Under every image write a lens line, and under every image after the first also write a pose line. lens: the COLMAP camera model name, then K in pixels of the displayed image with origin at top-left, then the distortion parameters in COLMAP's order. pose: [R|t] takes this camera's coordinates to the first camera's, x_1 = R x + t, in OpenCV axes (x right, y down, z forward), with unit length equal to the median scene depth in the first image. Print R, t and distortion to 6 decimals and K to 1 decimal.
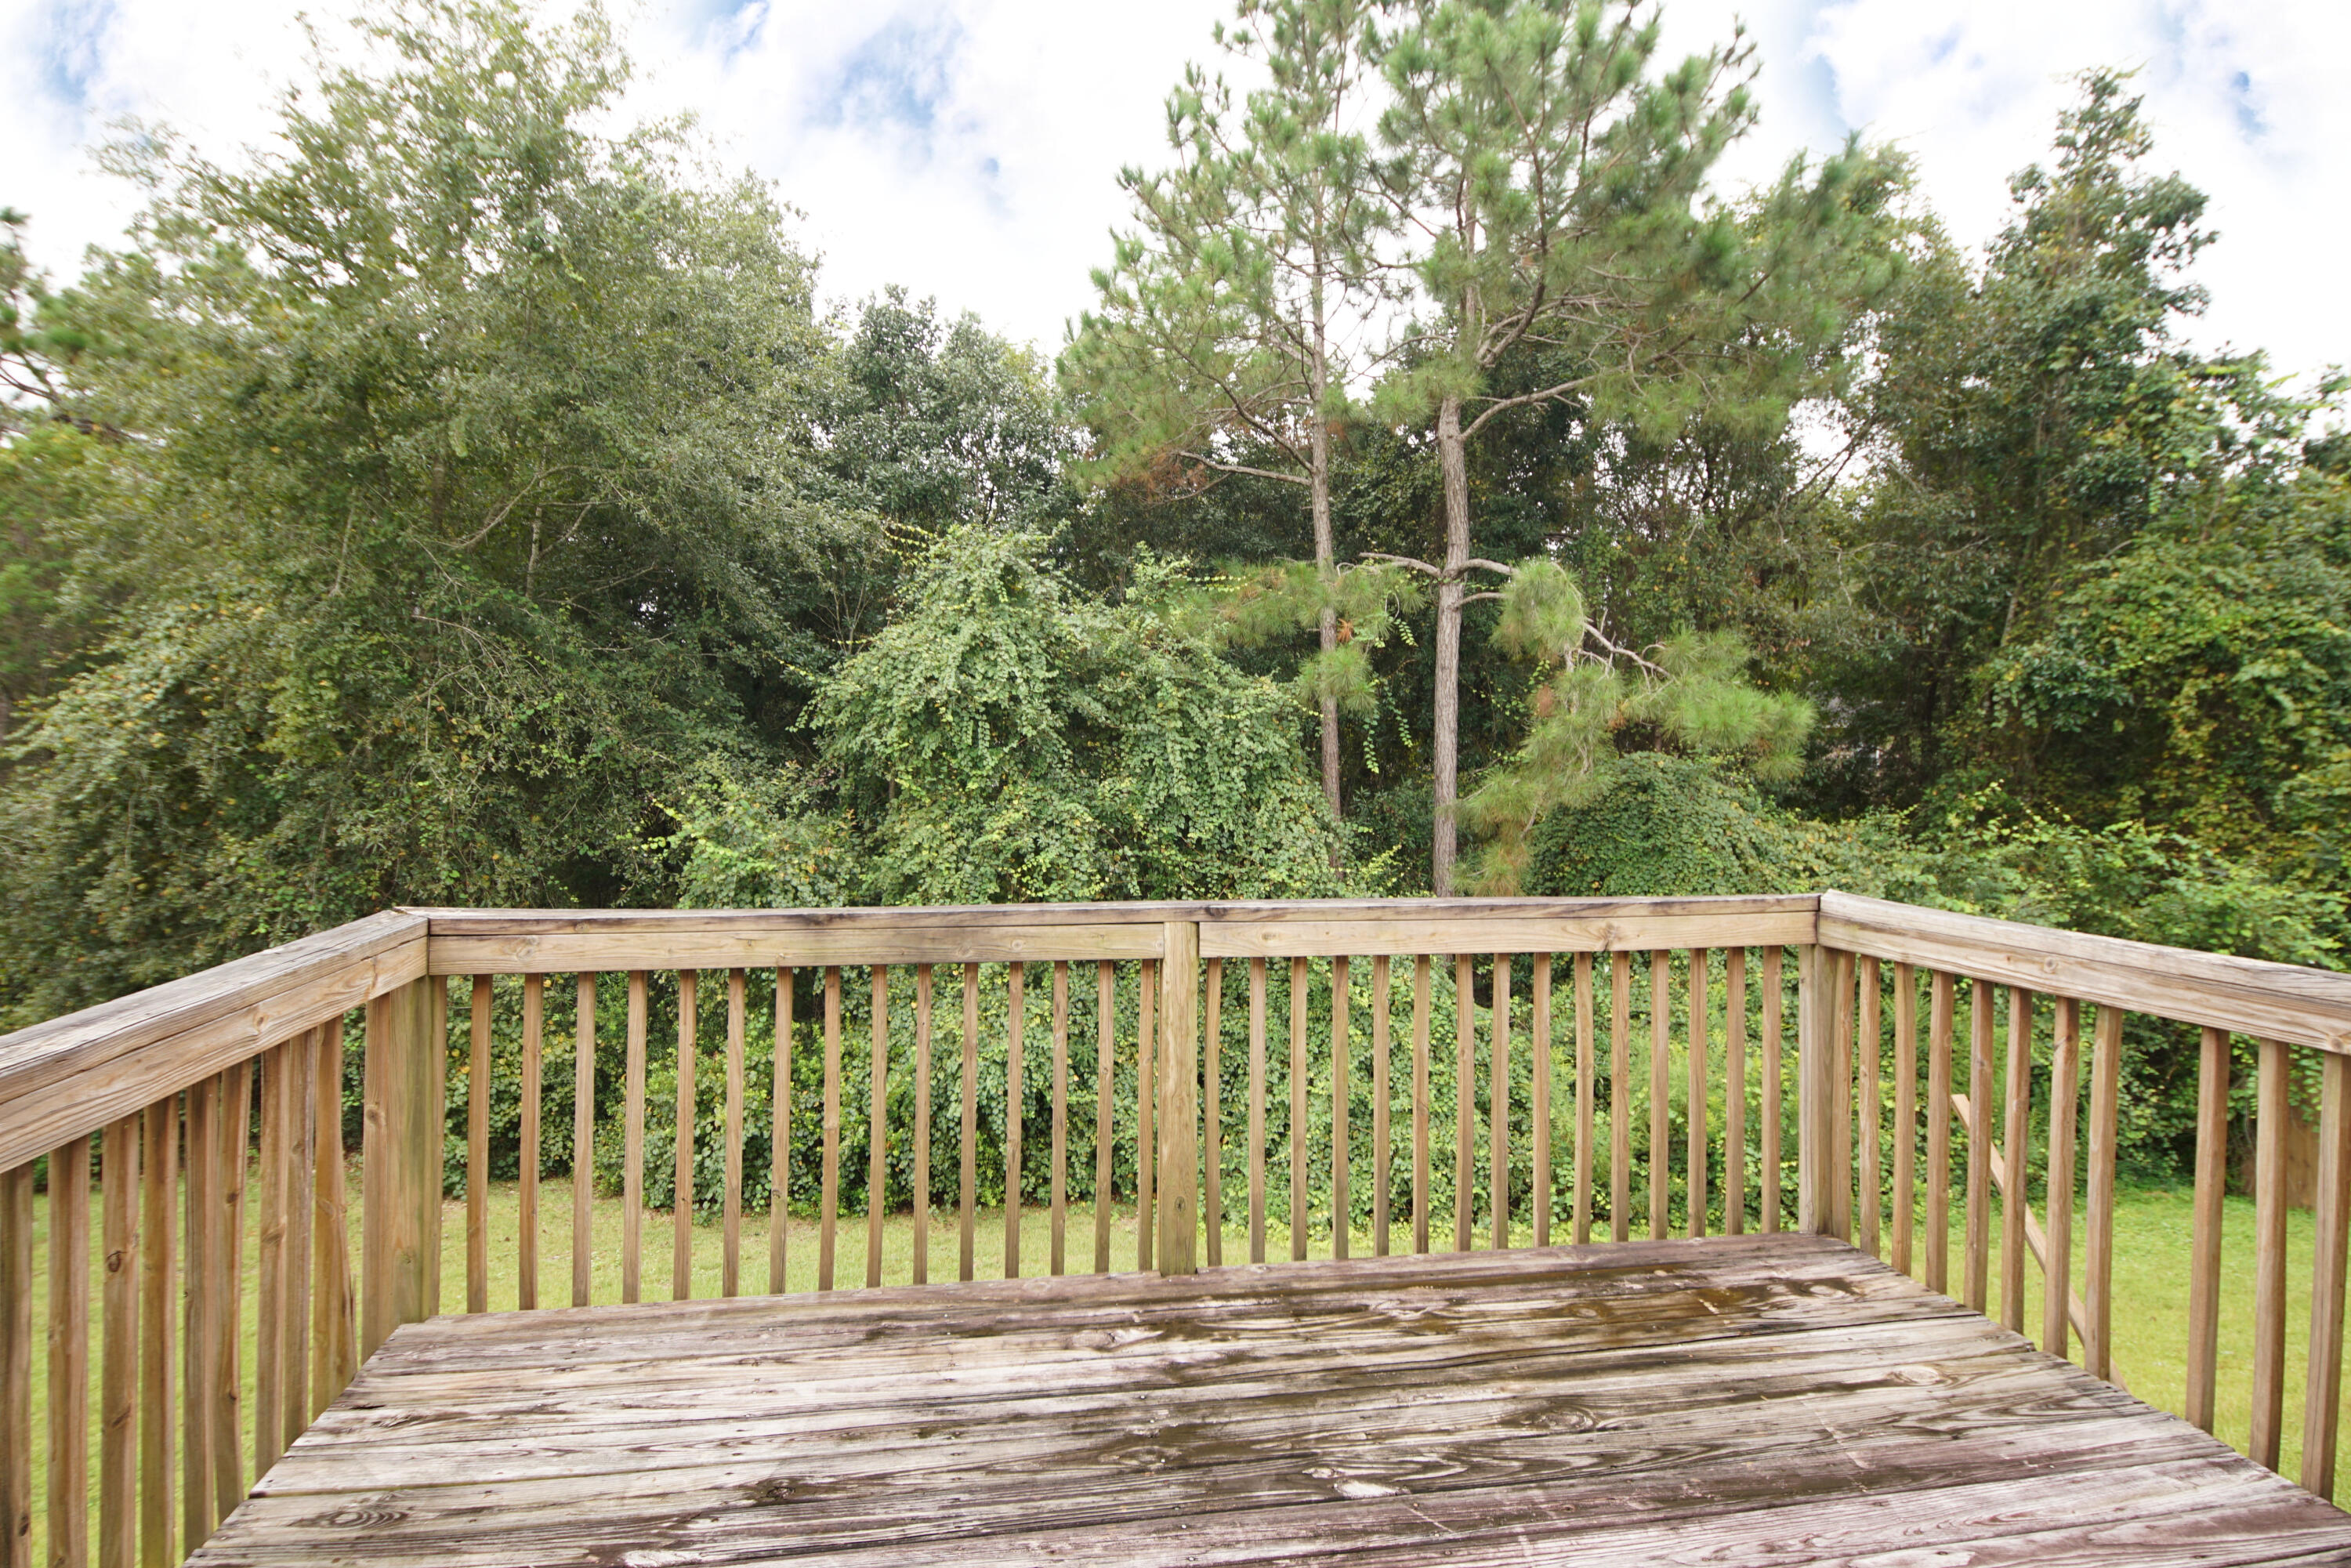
lens RADIAL K [[1262.5, 0, 1144.0], [0, 1262.5, 769.2], [0, 0, 1]] dist [0.030381, -0.032442]
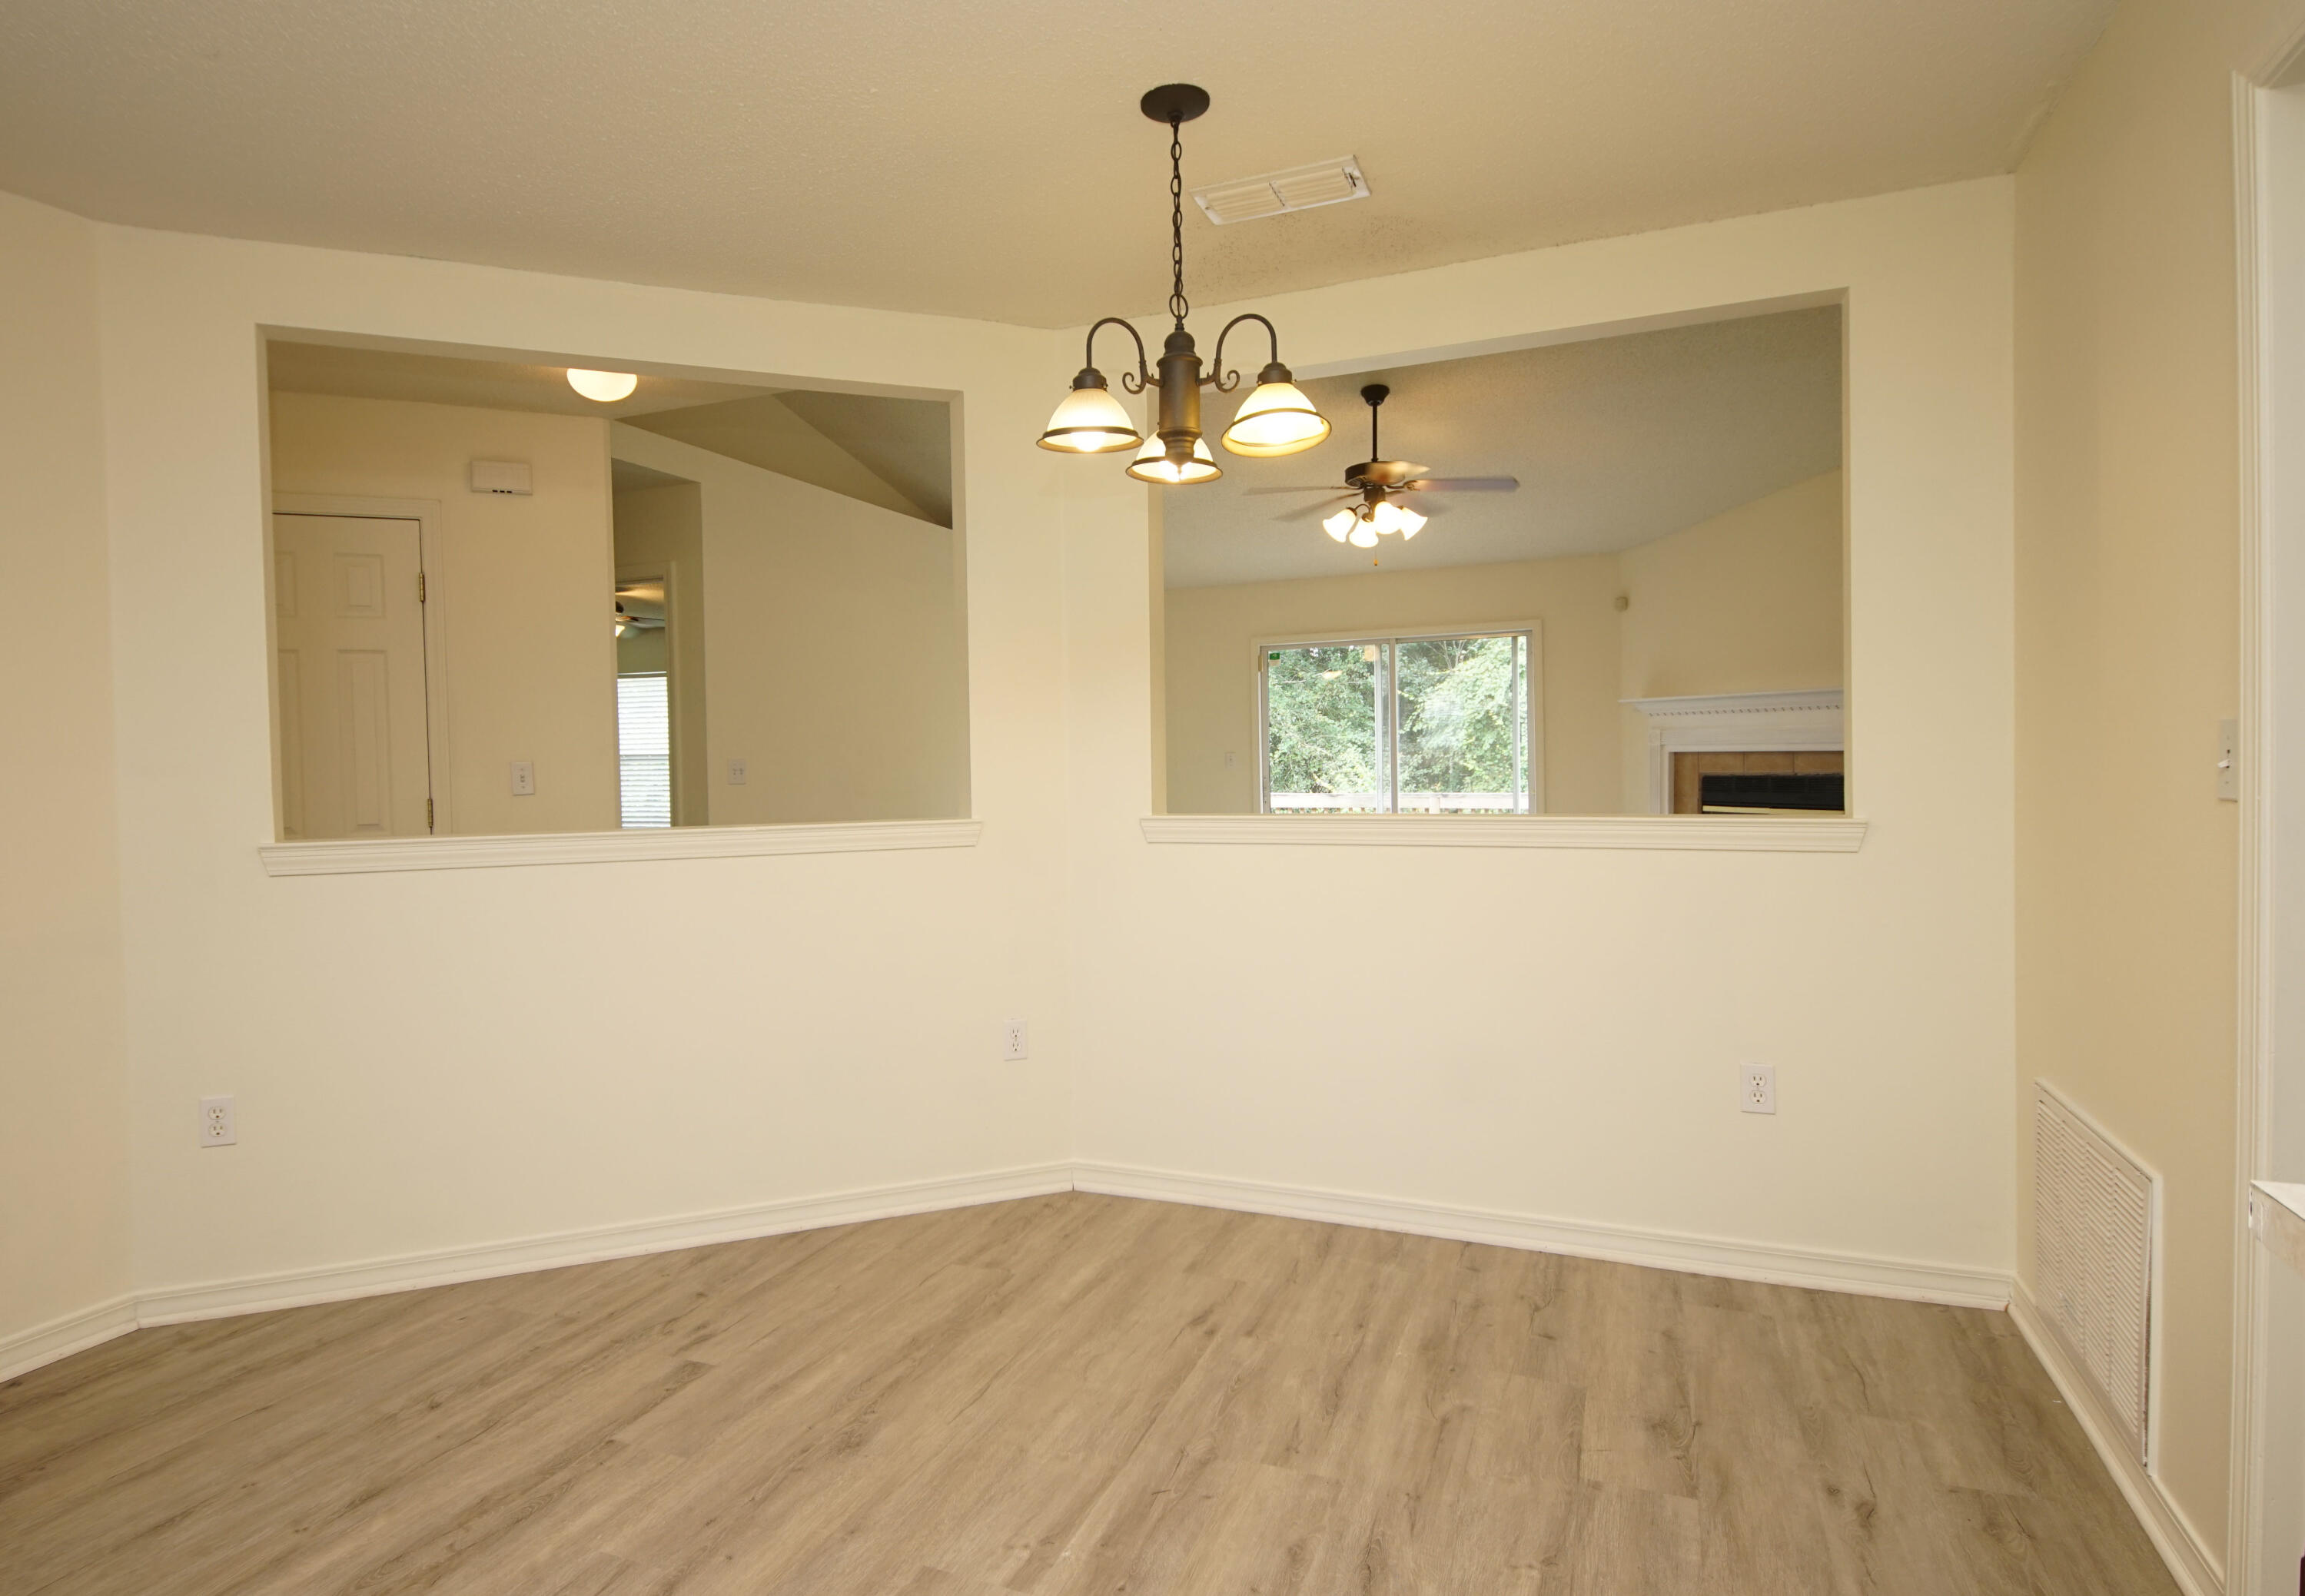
lens RADIAL K [[1295.4, 0, 1067.6], [0, 1295.4, 787.9], [0, 0, 1]] dist [0.038680, -0.039539]
pose [[0.837840, -0.001963, -0.545913, 0.248370], [0.012841, 0.999788, 0.016114, 0.005784], [0.545766, -0.020511, 0.837687, -0.555281]]
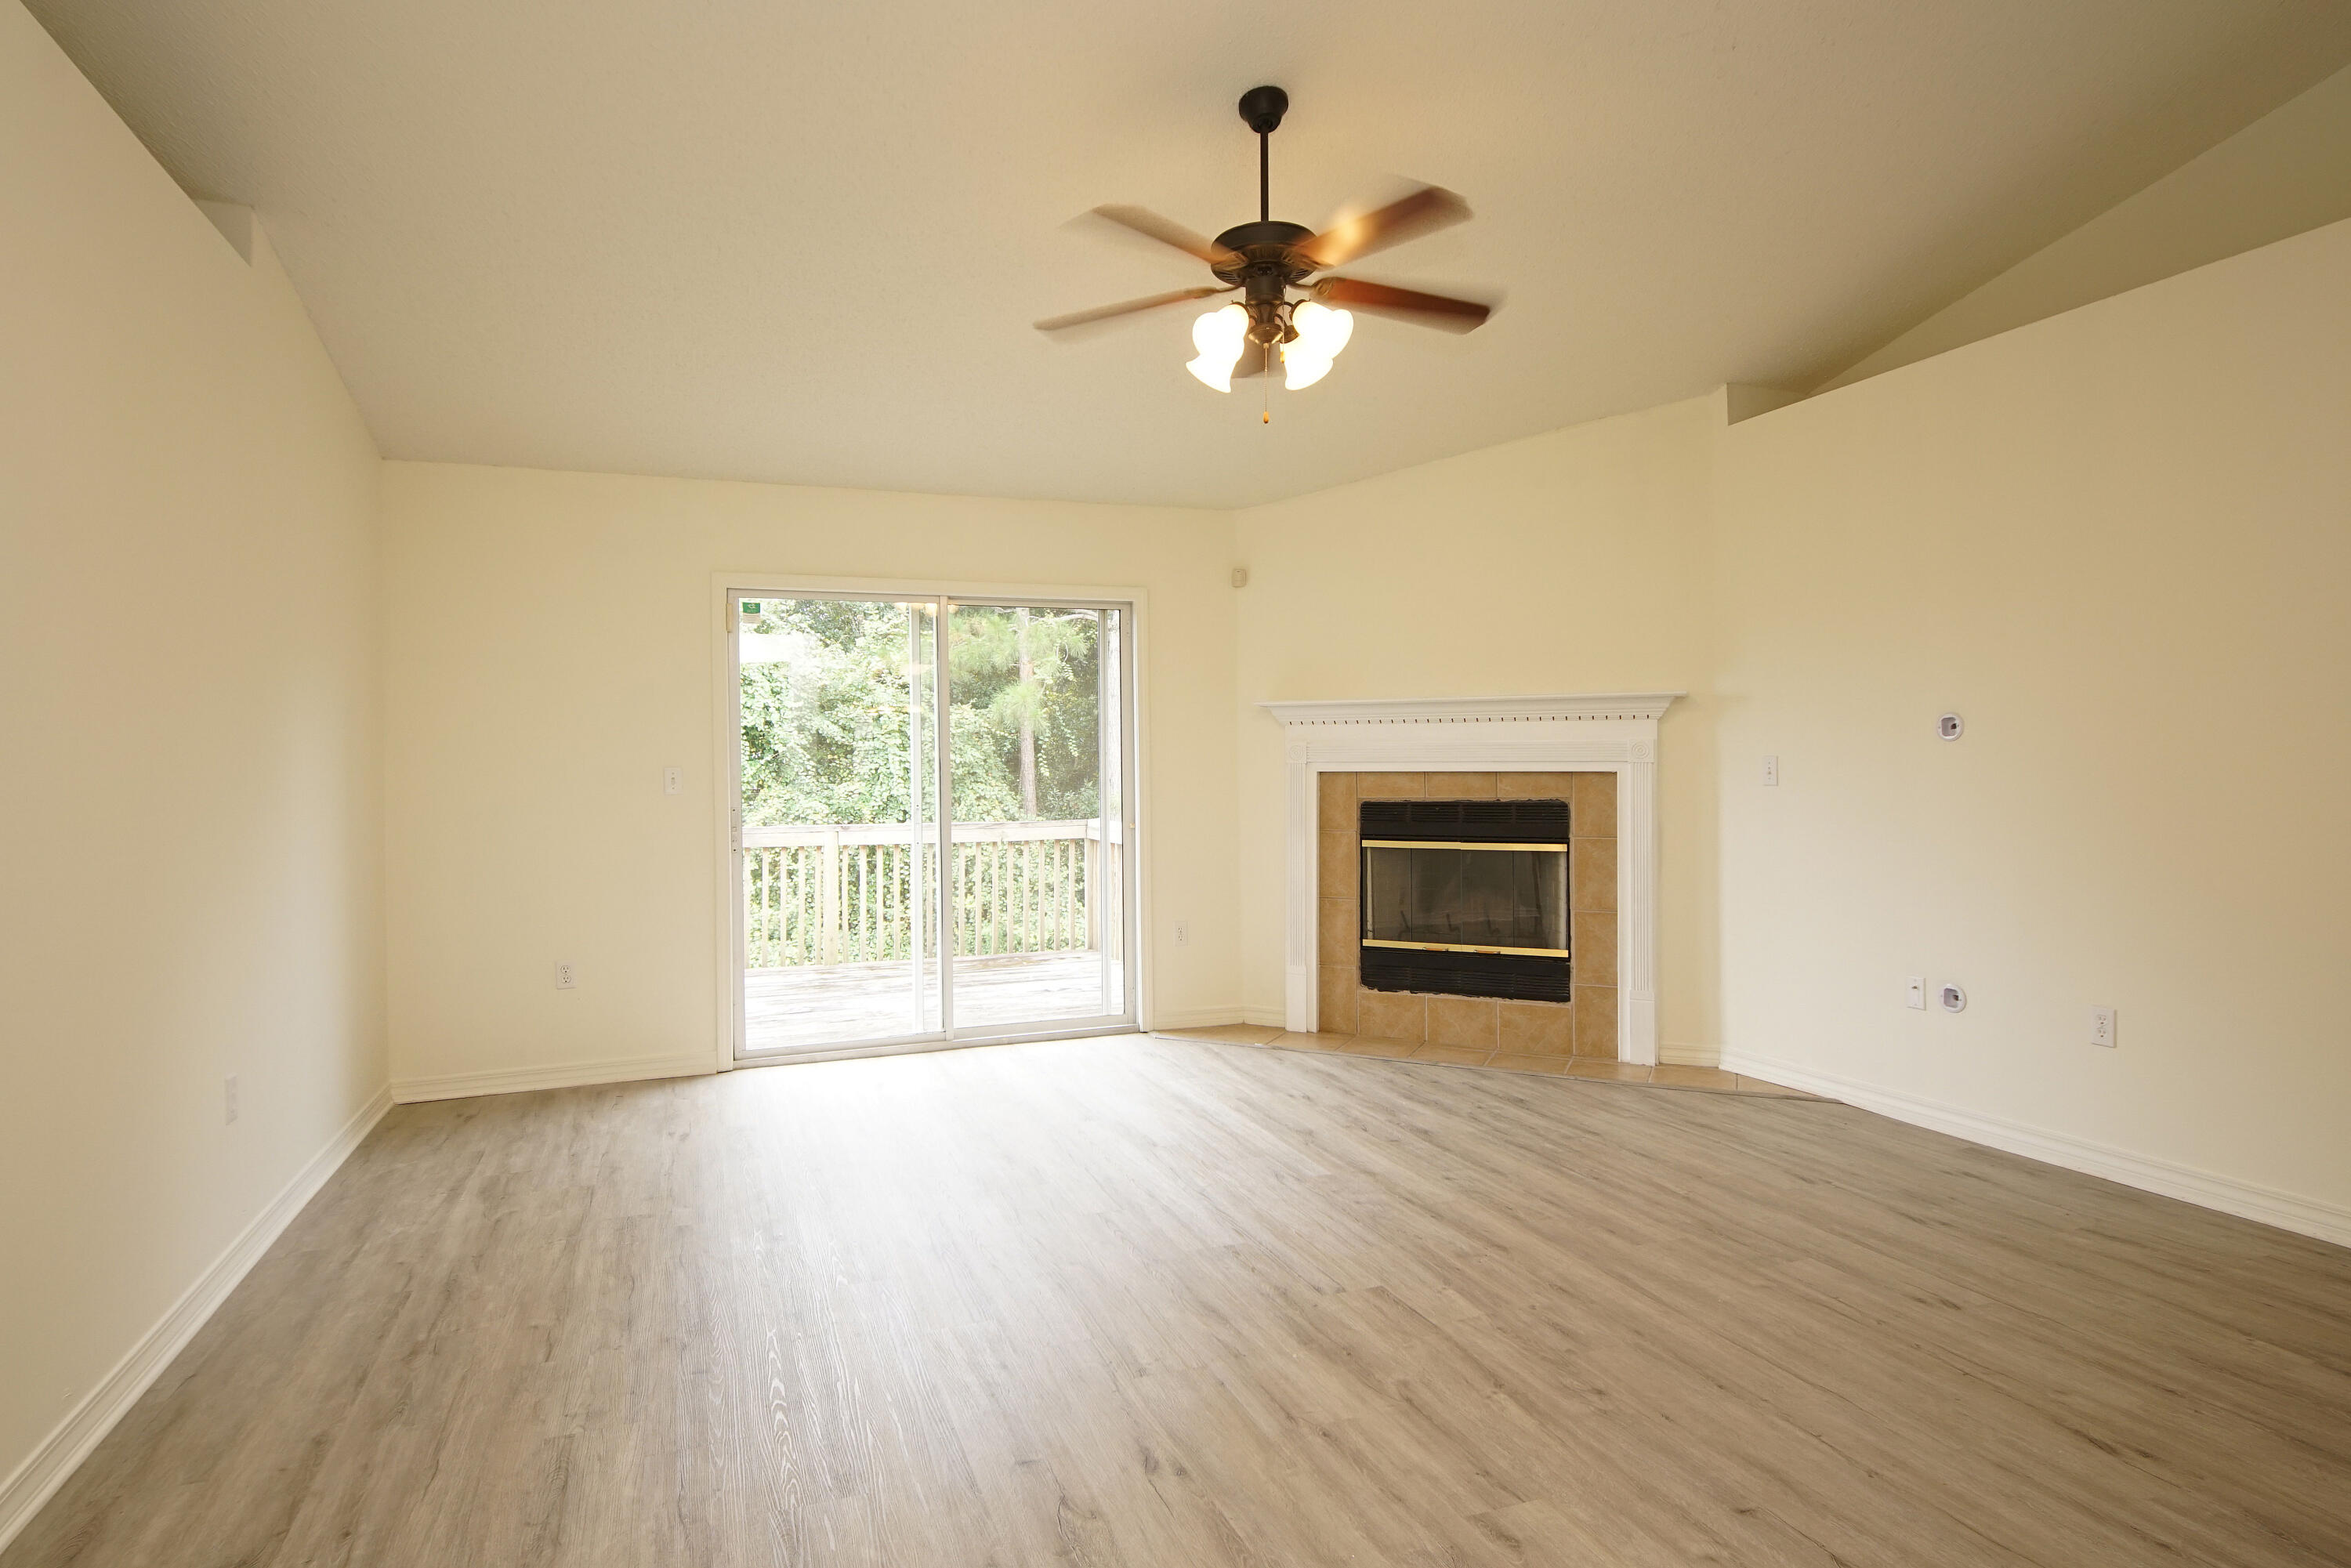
lens RADIAL K [[1262.5, 0, 1144.0], [0, 1262.5, 769.2], [0, 0, 1]] dist [0.030381, -0.032442]
pose [[0.983566, -0.008838, 0.180330, 0.043482], [0.010067, 0.999932, -0.005899, 0.004010], [-0.180265, 0.007618, 0.983589, -0.364278]]
